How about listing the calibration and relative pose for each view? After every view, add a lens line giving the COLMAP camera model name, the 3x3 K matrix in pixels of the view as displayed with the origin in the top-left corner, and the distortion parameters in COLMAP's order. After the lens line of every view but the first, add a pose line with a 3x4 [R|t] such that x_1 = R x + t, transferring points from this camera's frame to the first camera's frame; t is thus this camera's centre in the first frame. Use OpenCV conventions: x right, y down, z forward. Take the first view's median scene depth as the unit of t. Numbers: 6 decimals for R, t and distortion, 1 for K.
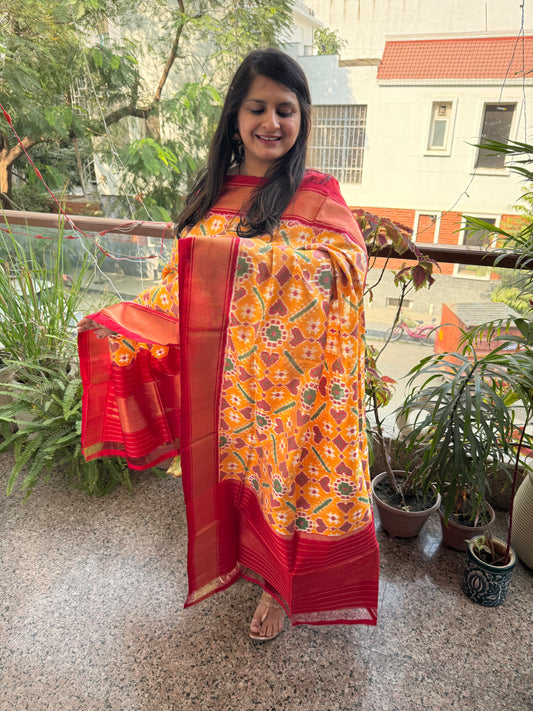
lens RADIAL K [[502.8, 0, 264.8], [0, 502.8, 356.3], [0, 0, 1]] dist [-0.006178, -0.006322]
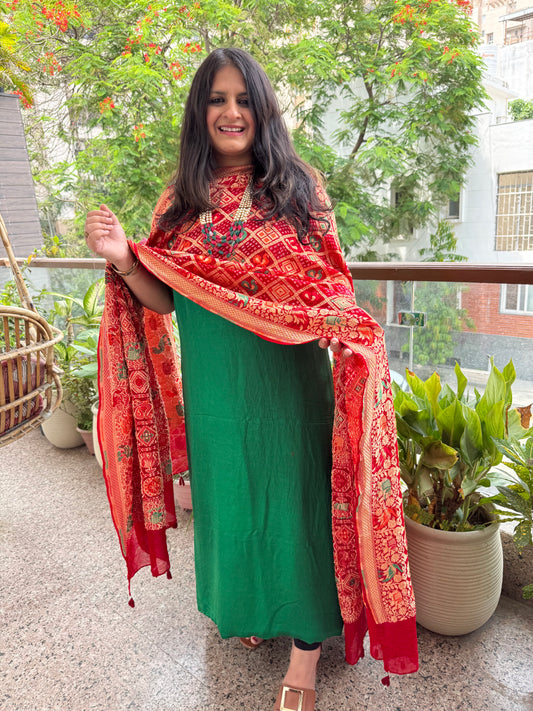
lens RADIAL K [[502.0, 0, 269.2], [0, 502.0, 356.6], [0, 0, 1]] dist [-0.011856, -0.000704]
pose [[0.940587, 0.027236, -0.338458, 0.046505], [-0.077019, 0.987910, -0.134541, 0.017528], [0.330702, 0.152615, 0.931314, 0.237225]]
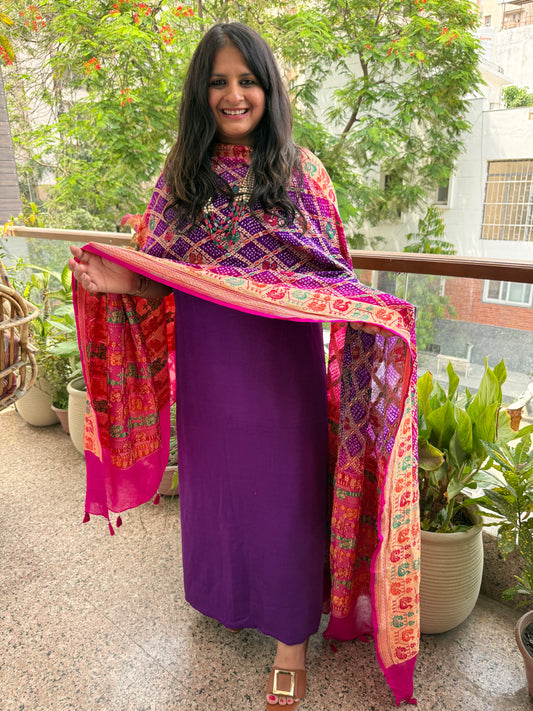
lens RADIAL K [[503.3, 0, 268.3], [0, 503.3, 356.2], [0, 0, 1]] dist [-0.013259, 0.001409]
pose [[0.949984, 0.079707, -0.301957, 0.028665], [-0.113481, 0.988893, -0.095985, -0.001304], [0.290952, 0.125451, 0.948477, 0.258133]]
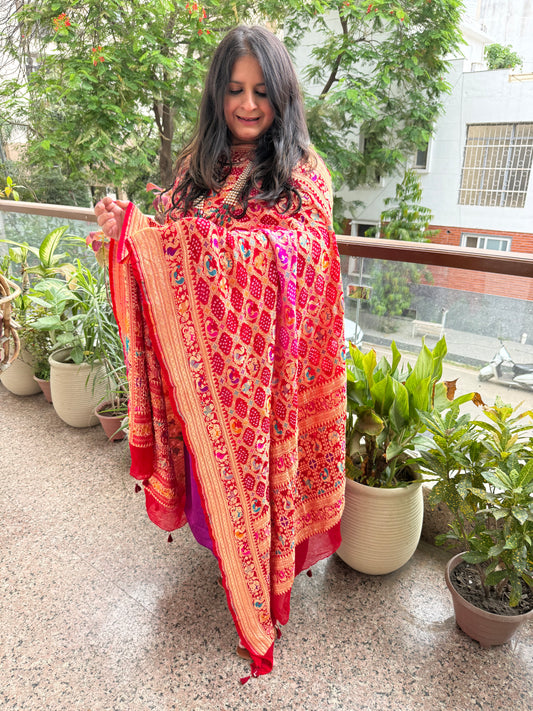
lens RADIAL K [[502.8, 0, 264.8], [0, 502.8, 356.3], [0, 0, 1]] dist [-0.006178, -0.006322]
pose [[0.959542, 0.096010, -0.264690, 0.072195], [-0.107269, 0.993825, -0.028382, -0.018610], [0.260330, 0.055627, 0.963916, 0.188310]]
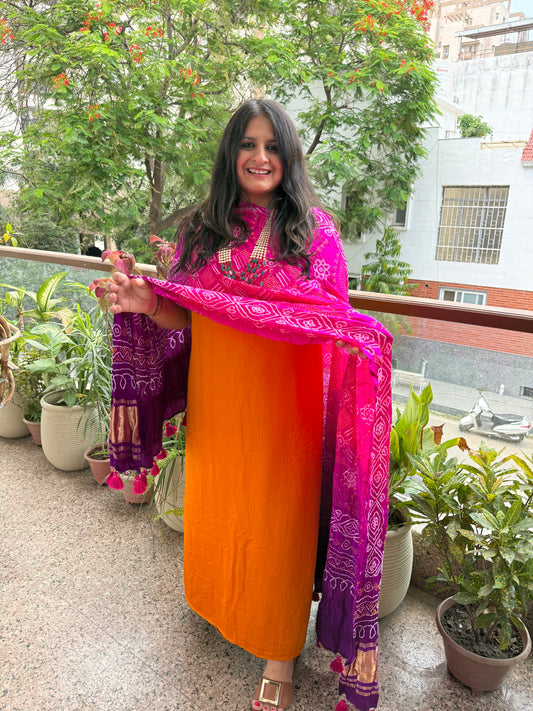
lens RADIAL K [[501.2, 0, 266.8], [0, 501.2, 356.5], [0, 0, 1]] dist [-0.004575, -0.006956]
pose [[0.967989, 0.087097, -0.235397, 0.059597], [-0.119397, 0.984738, -0.126627, -0.009086], [0.220775, 0.150679, 0.963615, 0.153139]]
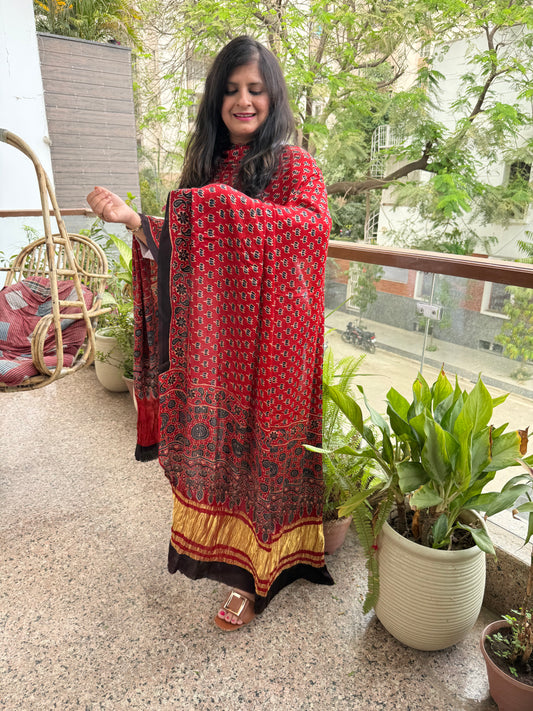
lens RADIAL K [[503.4, 0, 271.5], [0, 503.4, 356.8], [0, 0, 1]] dist [-0.004824, -0.008709]
pose [[0.860046, 0.169934, -0.481086, 0.173139], [-0.219500, 0.974420, -0.048211, -0.008937], [0.460588, 0.147062, 0.875347, 0.266468]]
